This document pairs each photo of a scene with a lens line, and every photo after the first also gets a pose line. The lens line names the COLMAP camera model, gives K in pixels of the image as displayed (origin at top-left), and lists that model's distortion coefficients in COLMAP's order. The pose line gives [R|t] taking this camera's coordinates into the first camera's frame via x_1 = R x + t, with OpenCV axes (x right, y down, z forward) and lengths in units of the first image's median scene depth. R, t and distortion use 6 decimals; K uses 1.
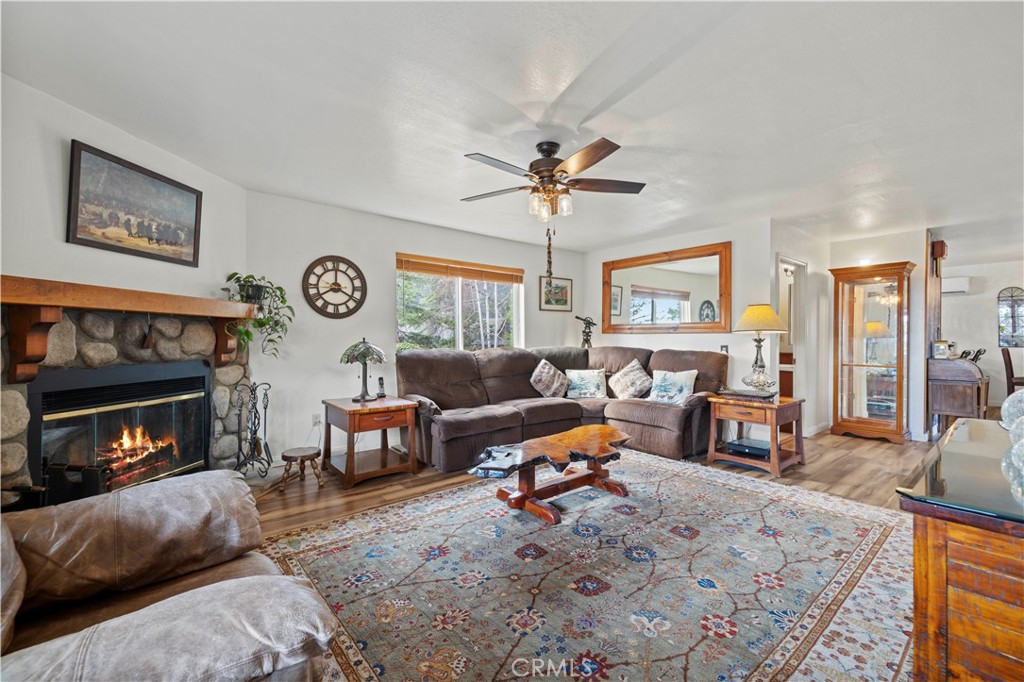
lens RADIAL K [[430.9, 0, 500.7], [0, 430.9, 341.0], [0, 0, 1]] dist [0.002468, -0.000110]
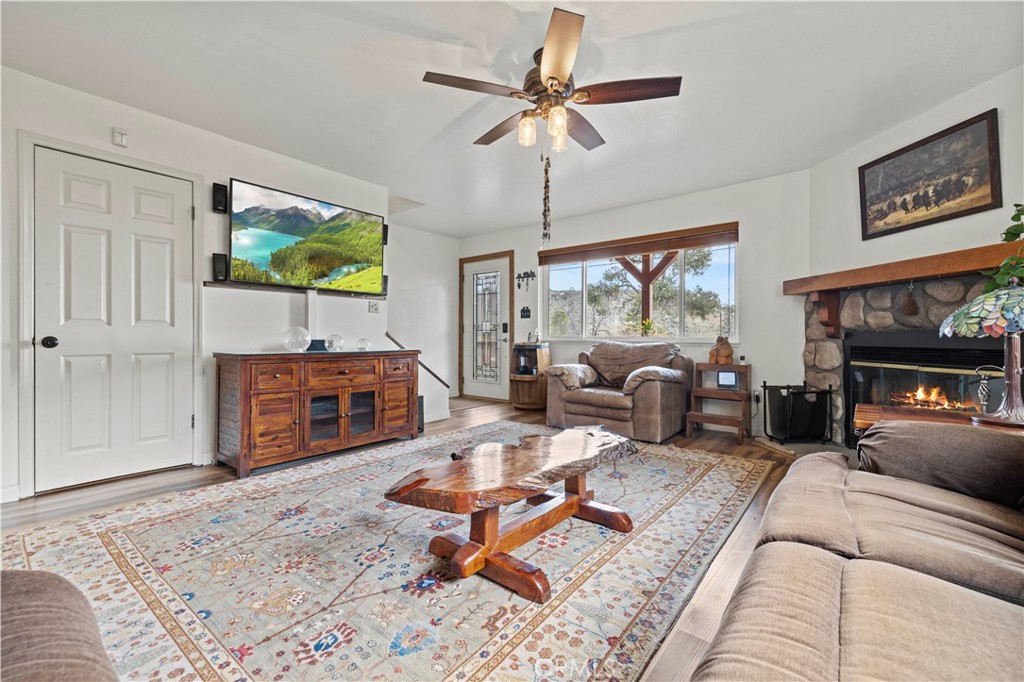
lens RADIAL K [[431.4, 0, 507.9], [0, 431.4, 339.5], [0, 0, 1]] dist [0.000856, 0.000077]
pose [[-0.975075, -0.006669, -0.221775, 0.384268], [-0.009612, 0.999879, 0.012193, 0.077078], [0.221667, 0.014021, -0.975022, 1.892298]]
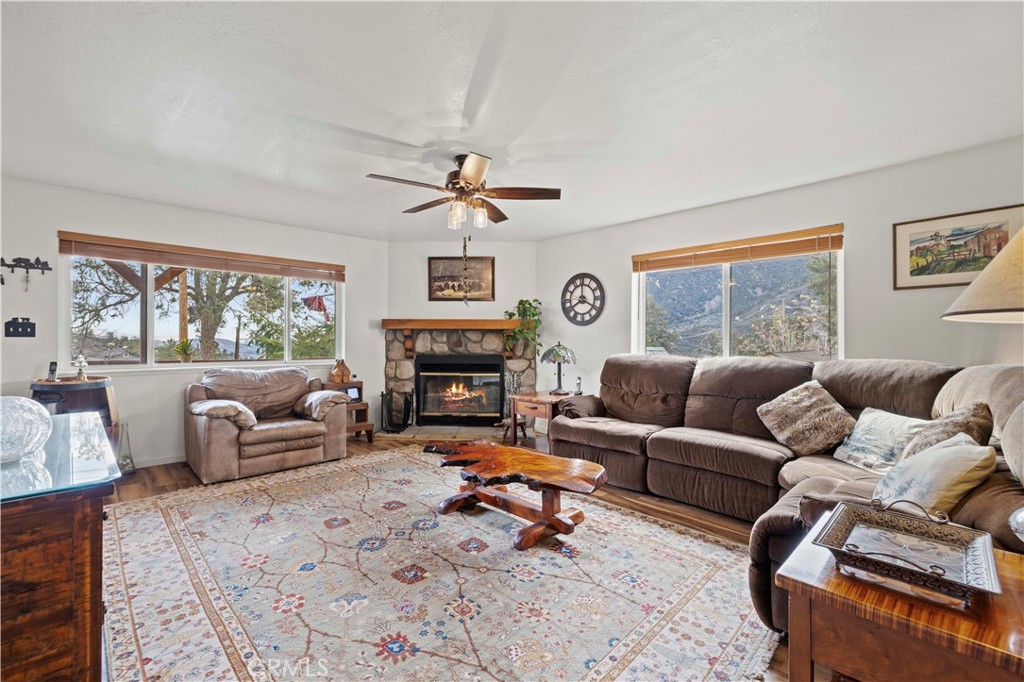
lens RADIAL K [[431.4, 0, 507.9], [0, 431.4, 339.5], [0, 0, 1]] dist [0.000856, 0.000077]
pose [[0.101812, -0.005334, -0.994789, 1.242750], [-0.010222, 0.999927, -0.006407, -0.005717], [0.994751, 0.010821, 0.101750, 1.068066]]
